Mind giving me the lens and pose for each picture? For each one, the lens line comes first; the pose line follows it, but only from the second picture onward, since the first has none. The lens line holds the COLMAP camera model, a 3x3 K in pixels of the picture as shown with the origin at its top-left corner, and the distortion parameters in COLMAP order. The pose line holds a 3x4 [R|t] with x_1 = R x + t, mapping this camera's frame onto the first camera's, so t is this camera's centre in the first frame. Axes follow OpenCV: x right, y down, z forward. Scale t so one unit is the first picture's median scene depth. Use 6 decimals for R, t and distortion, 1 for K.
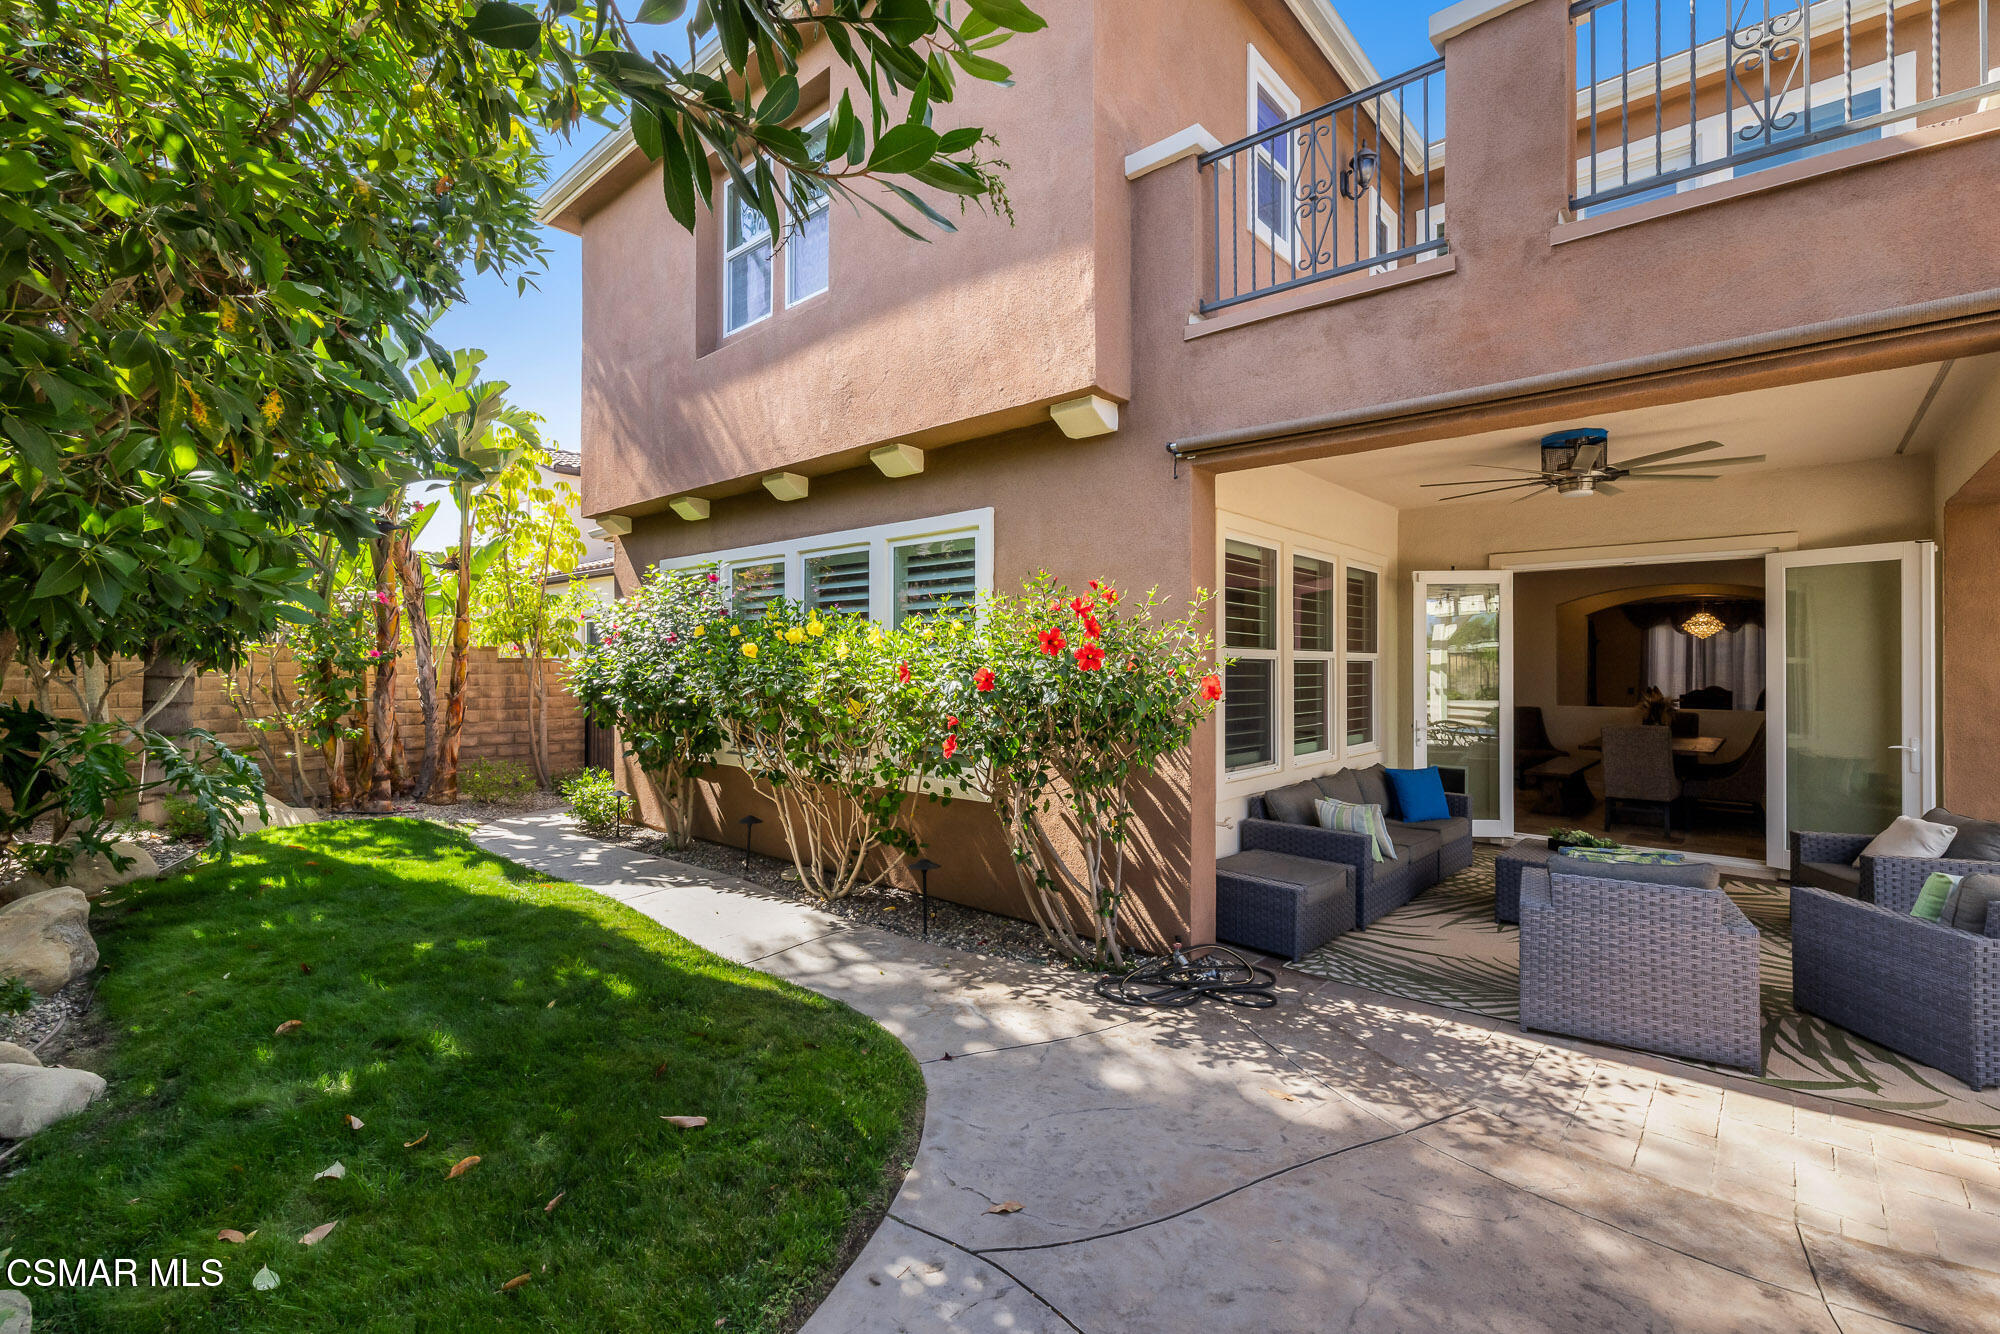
lens RADIAL K [[868.4, 0, 1000.0], [0, 868.4, 667.0], [0, 0, 1]] dist [0.000624, 0.000148]
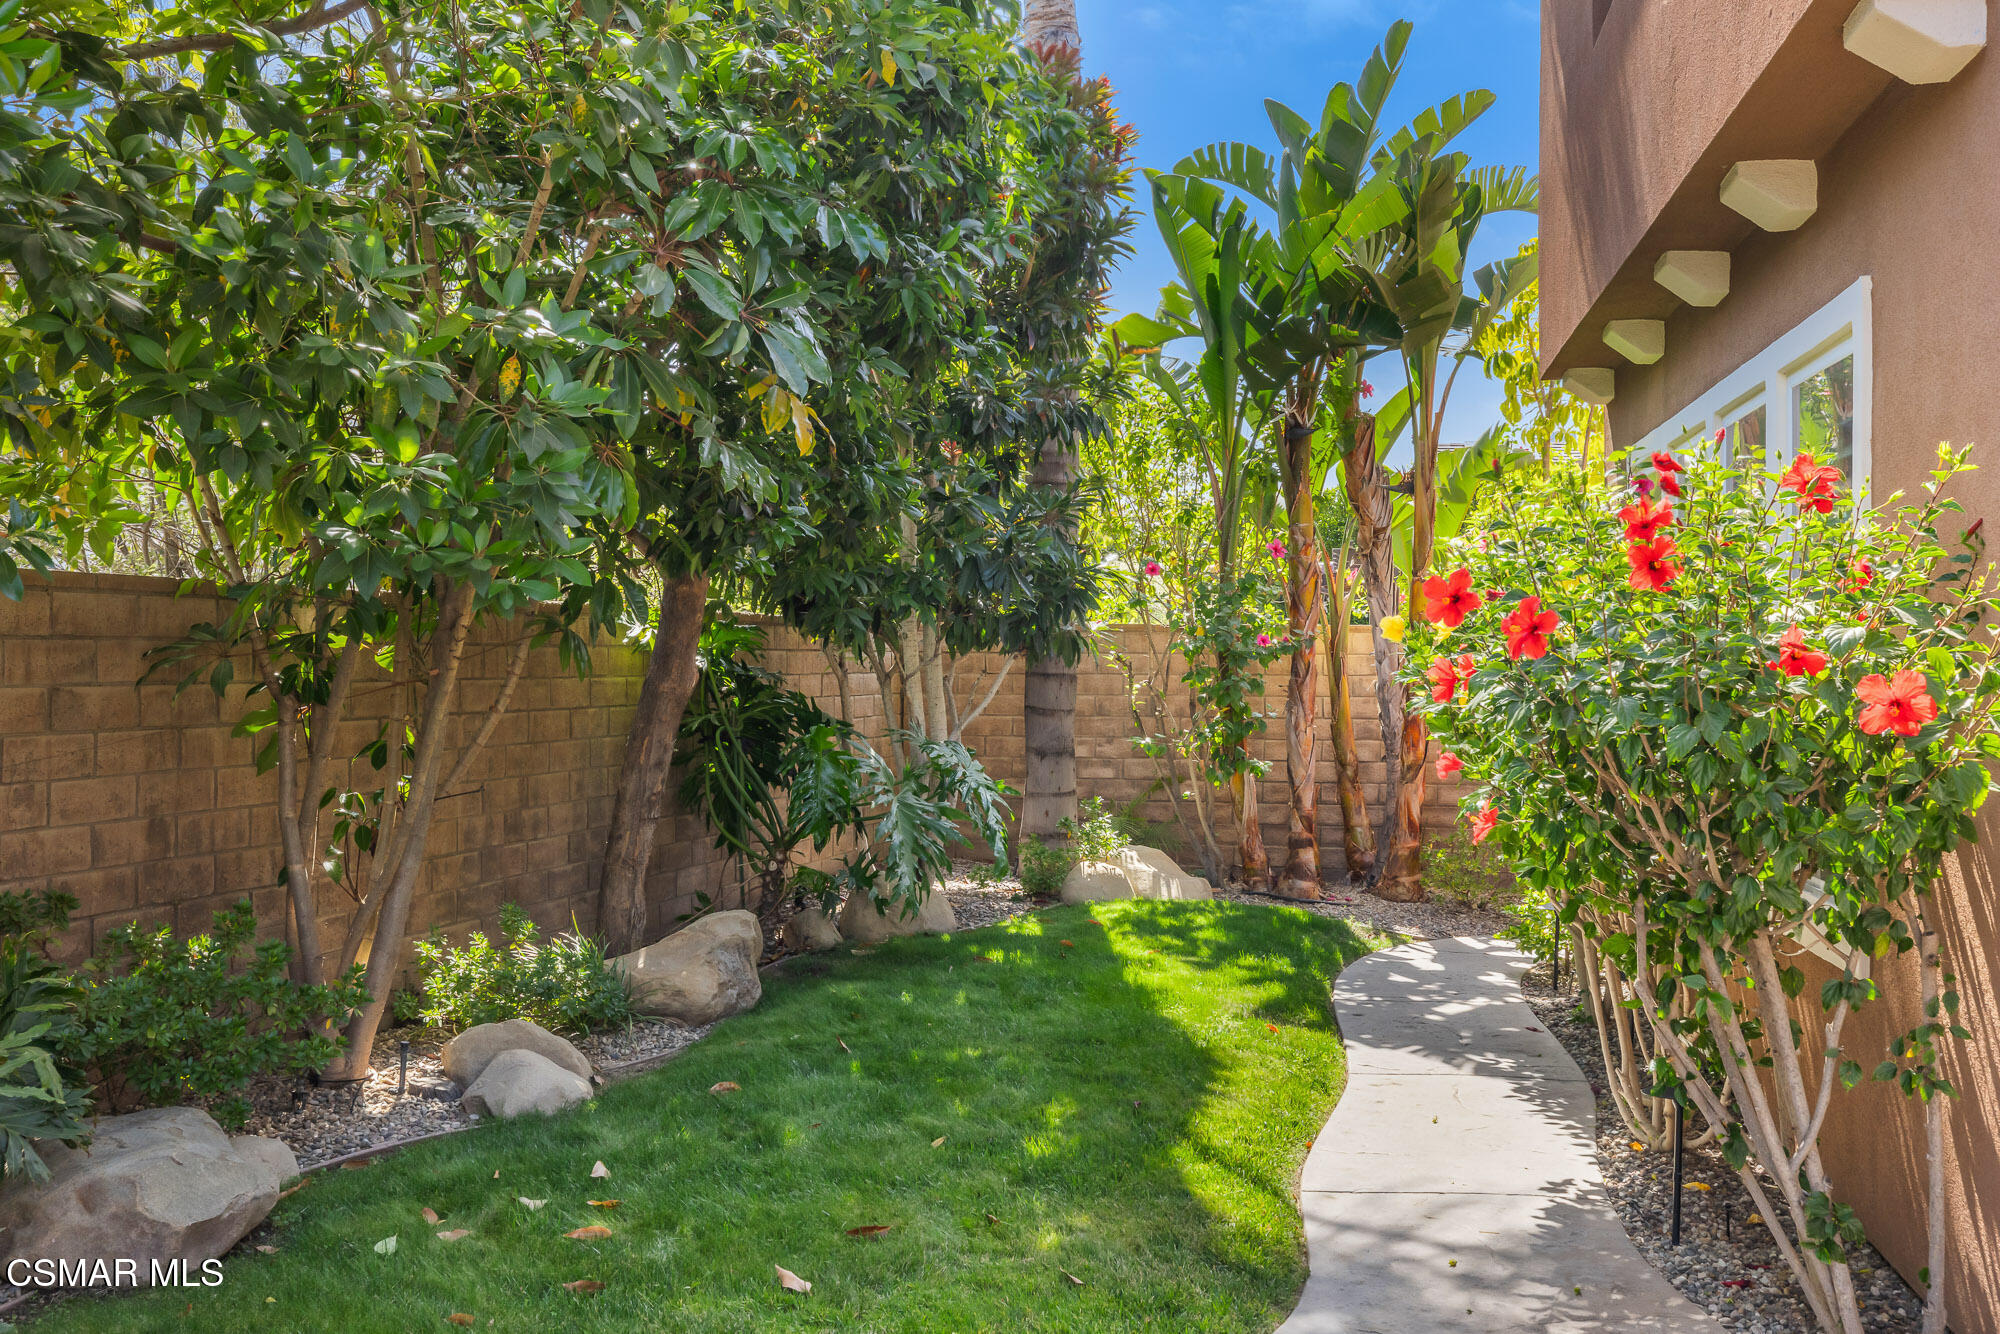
lens RADIAL K [[1979.9, 0, 1000.0], [0, 1979.9, 667.0], [0, 0, 1]] dist [0.000422, -0.000375]
pose [[0.524336, 0.003490, -0.851504, 0.367926], [-0.004020, 0.999991, 0.001624, 0.002516], [0.851502, 0.002571, 0.524345, 0.089973]]
